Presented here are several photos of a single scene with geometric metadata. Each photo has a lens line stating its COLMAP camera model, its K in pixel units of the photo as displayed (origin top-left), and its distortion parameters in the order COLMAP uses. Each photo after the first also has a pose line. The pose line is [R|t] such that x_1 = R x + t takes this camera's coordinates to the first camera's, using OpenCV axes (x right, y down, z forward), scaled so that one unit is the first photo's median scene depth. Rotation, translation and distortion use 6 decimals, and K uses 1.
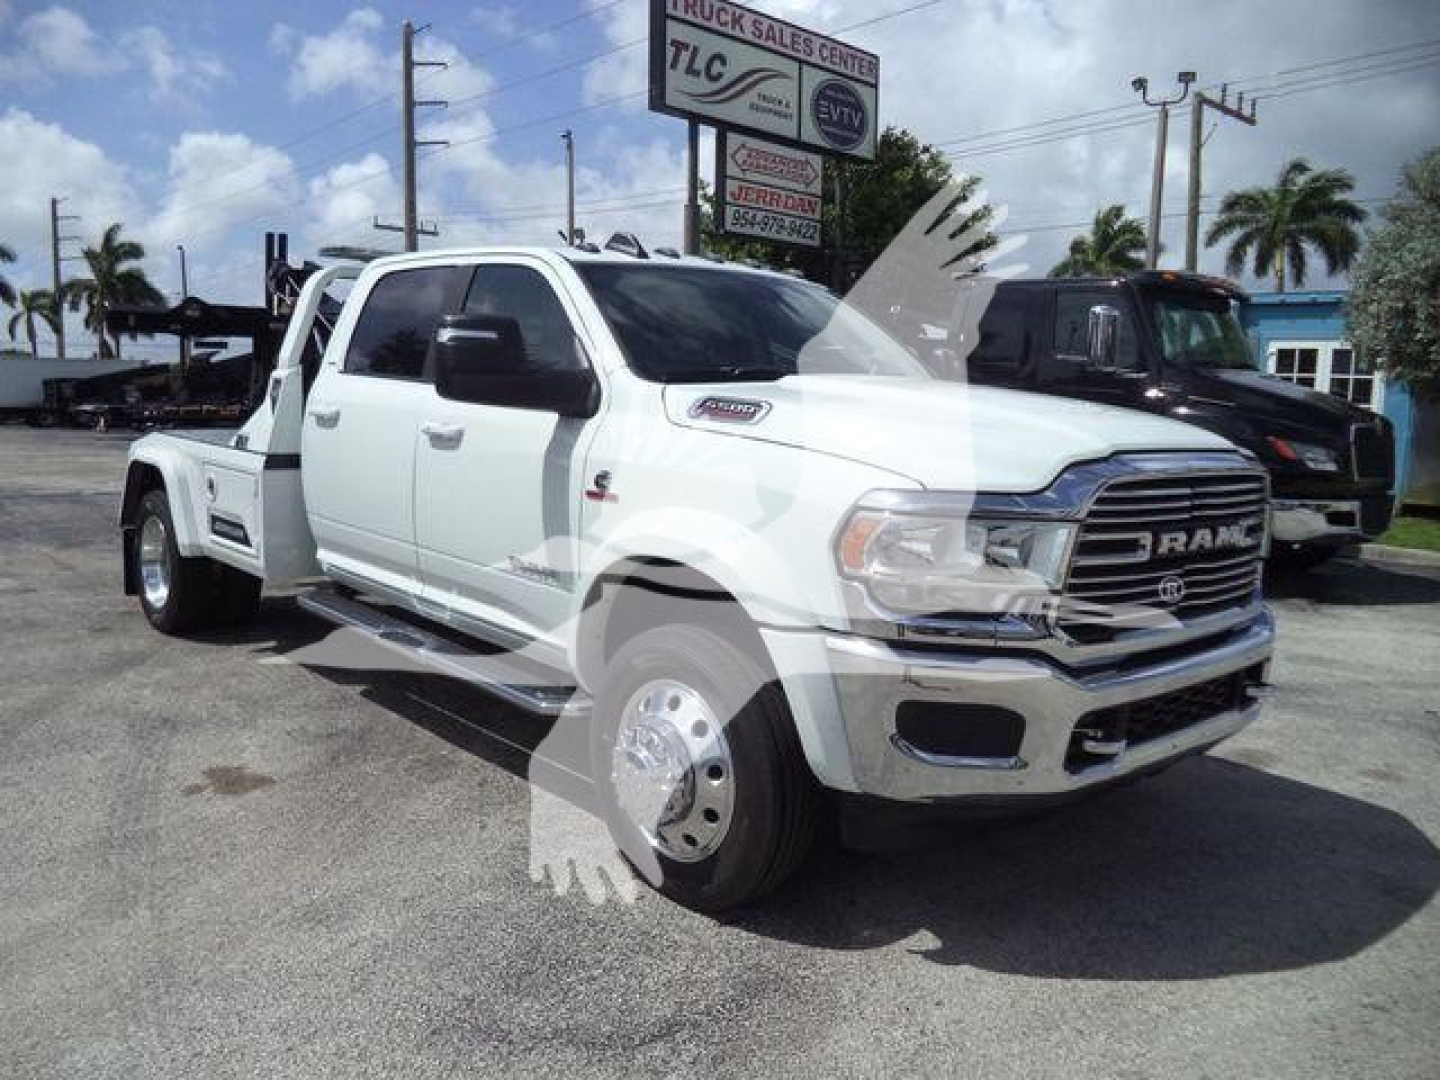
lens RADIAL K [[1201.0, 0, 726.8], [0, 1201.0, 536.2], [0, 0, 1]] dist [-0.036670, 0.008946]
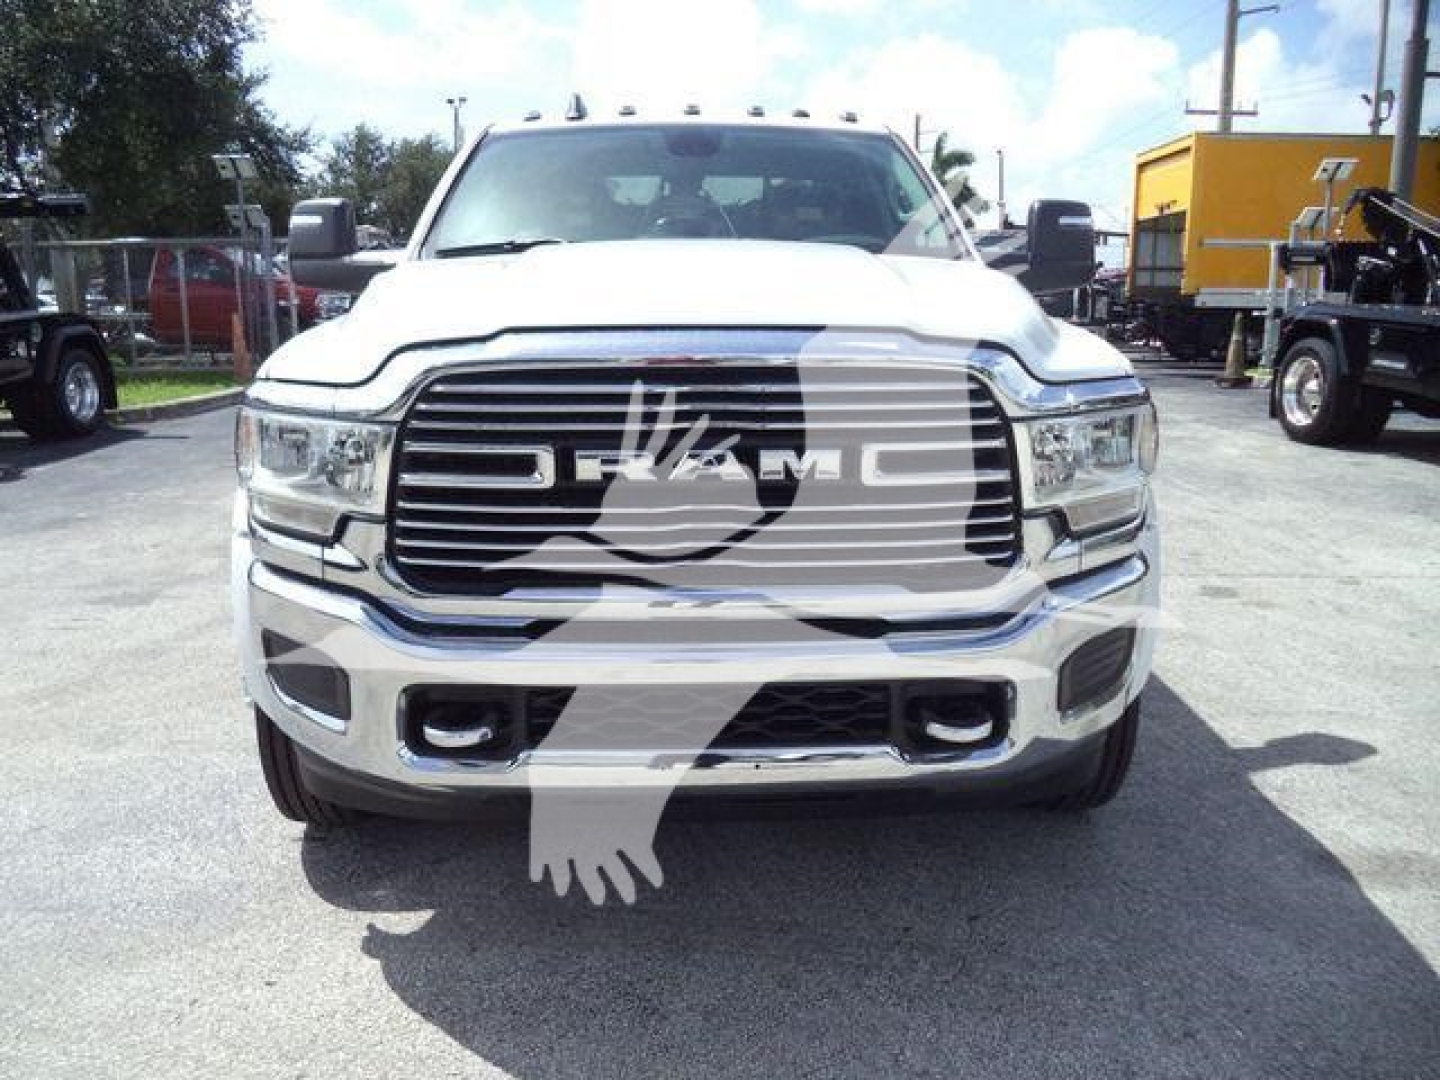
lens RADIAL K [[1201.0, 0, 726.8], [0, 1201.0, 536.2], [0, 0, 1]] dist [-0.036670, 0.008946]
pose [[0.760423, 0.110465, -0.639964, 0.817691], [-0.058292, 0.993060, 0.102150, -0.030457], [0.646806, -0.040372, 0.761585, 0.497574]]
